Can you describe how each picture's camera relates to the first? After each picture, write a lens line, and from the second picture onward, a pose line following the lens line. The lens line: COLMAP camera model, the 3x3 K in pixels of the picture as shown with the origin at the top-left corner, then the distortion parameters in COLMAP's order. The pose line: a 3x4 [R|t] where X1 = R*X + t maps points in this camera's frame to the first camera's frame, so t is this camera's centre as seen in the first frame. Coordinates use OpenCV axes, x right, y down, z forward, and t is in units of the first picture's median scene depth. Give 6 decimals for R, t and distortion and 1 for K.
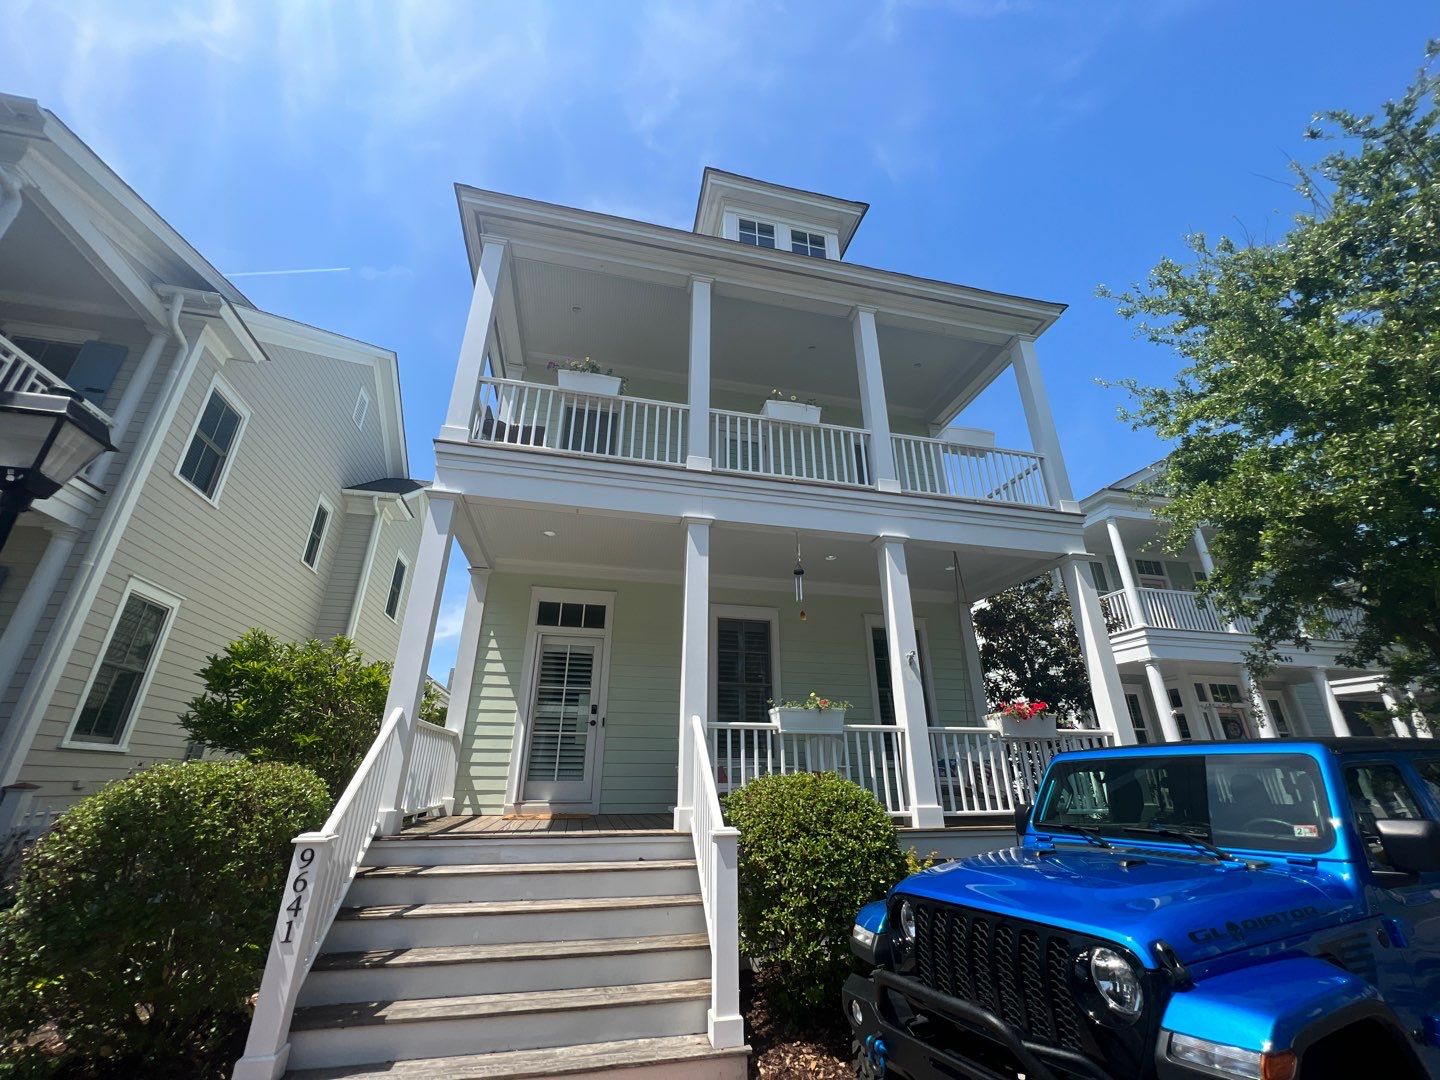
lens RADIAL K [[576.7, 0, 718.4], [0, 576.7, 556.8], [0, 0, 1]] dist [-0.002108, 0.000220]
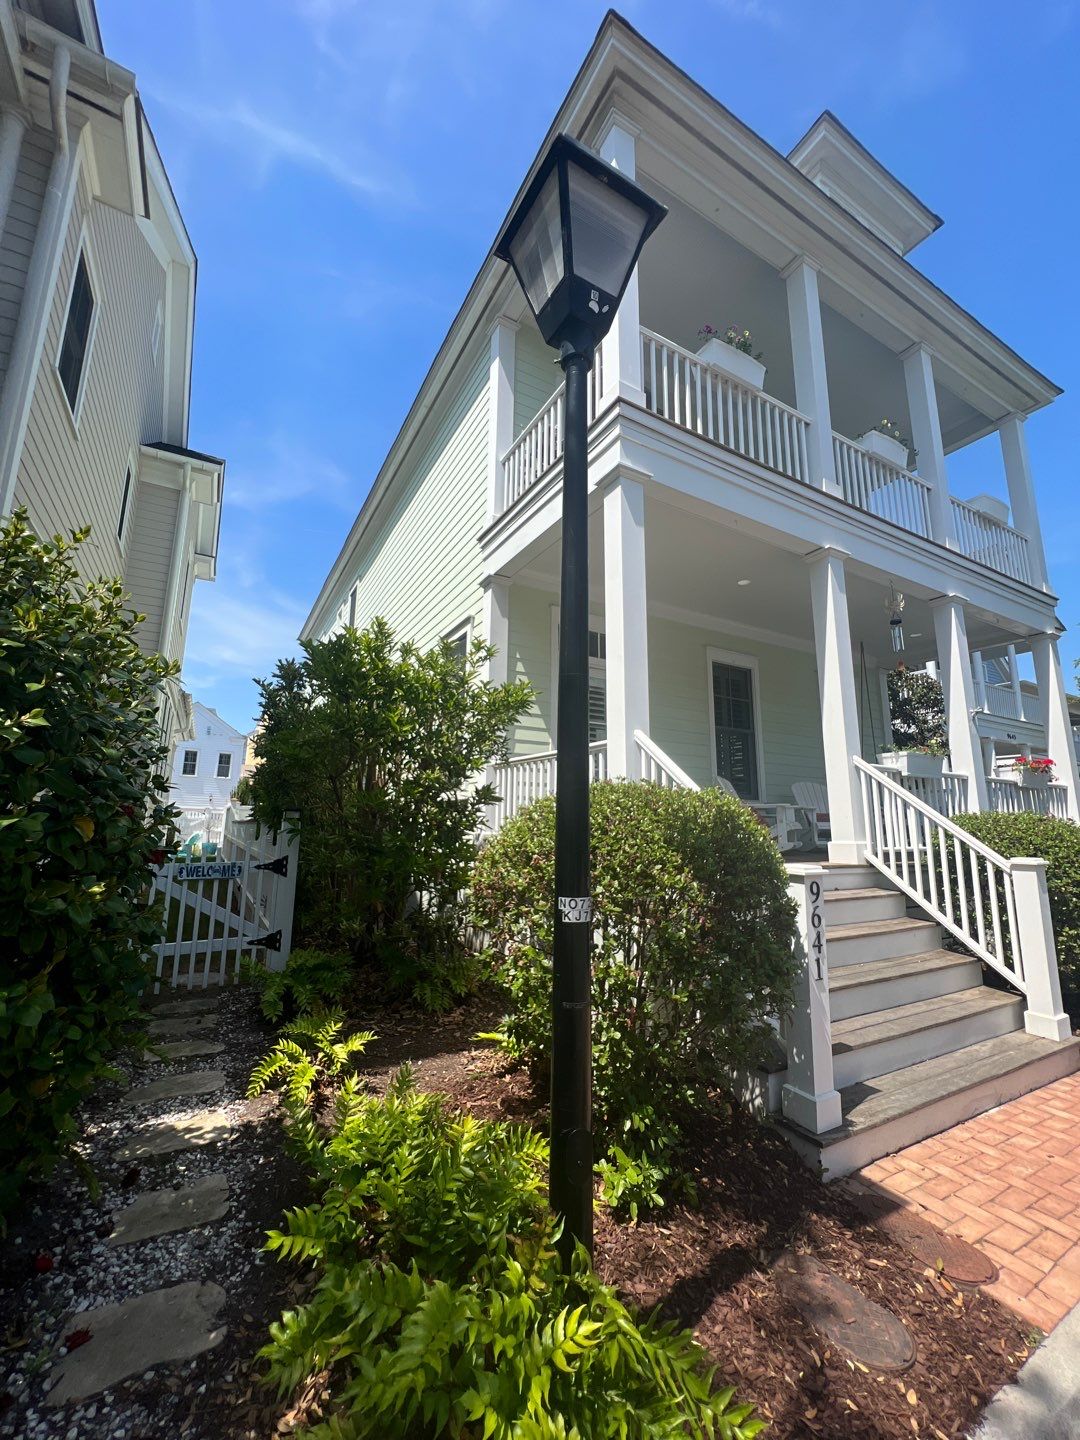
lens RADIAL K [[576.7, 0, 536.1], [0, 576.7, 731.7], [0, 0, 1]] dist [-0.002108, 0.000220]
pose [[0.960824, 0.056818, 0.271274, -0.614363], [-0.112315, 0.974615, 0.193676, 0.076105], [-0.253383, -0.216556, 0.942815, 0.154755]]
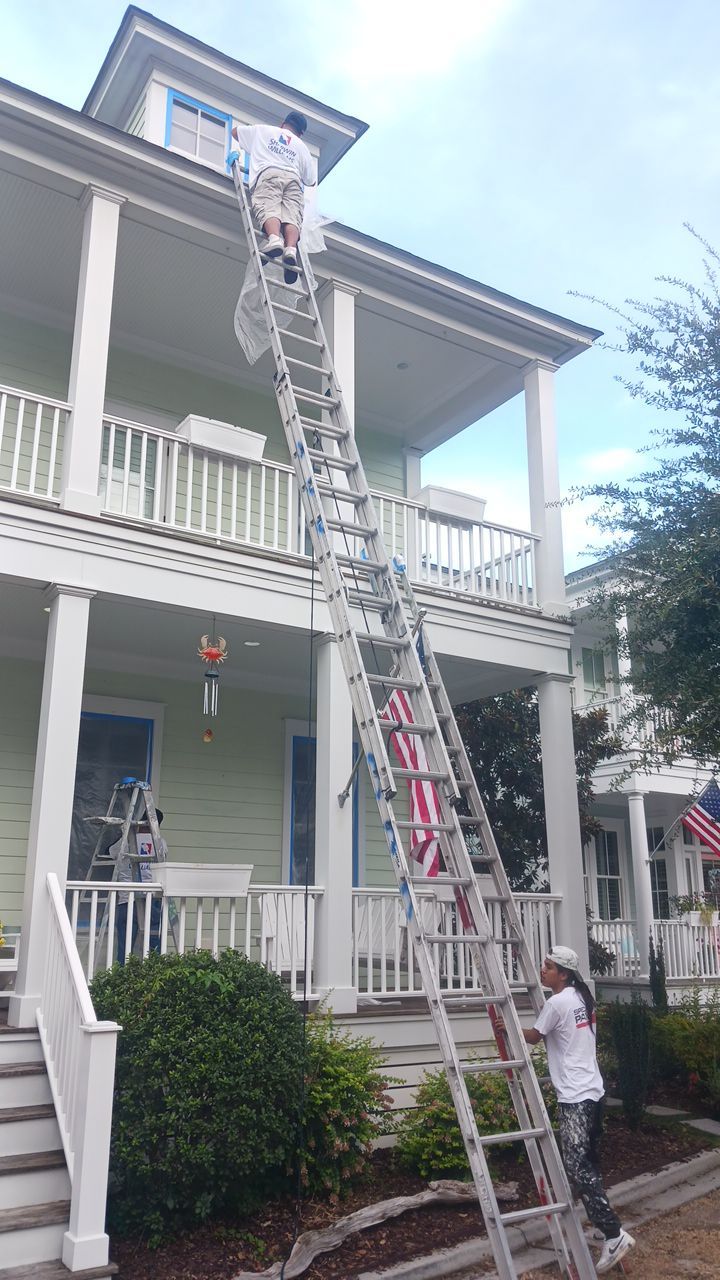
lens RADIAL K [[1024.9, 0, 360.0], [0, 1024.9, 640.0], [0, 0, 1]] dist [0.005015, -0.000794]
pose [[0.939374, 0.097836, 0.328640, -0.095749], [-0.129751, 0.988585, 0.076577, -0.119253], [-0.317396, -0.114576, 0.941346, -0.224998]]
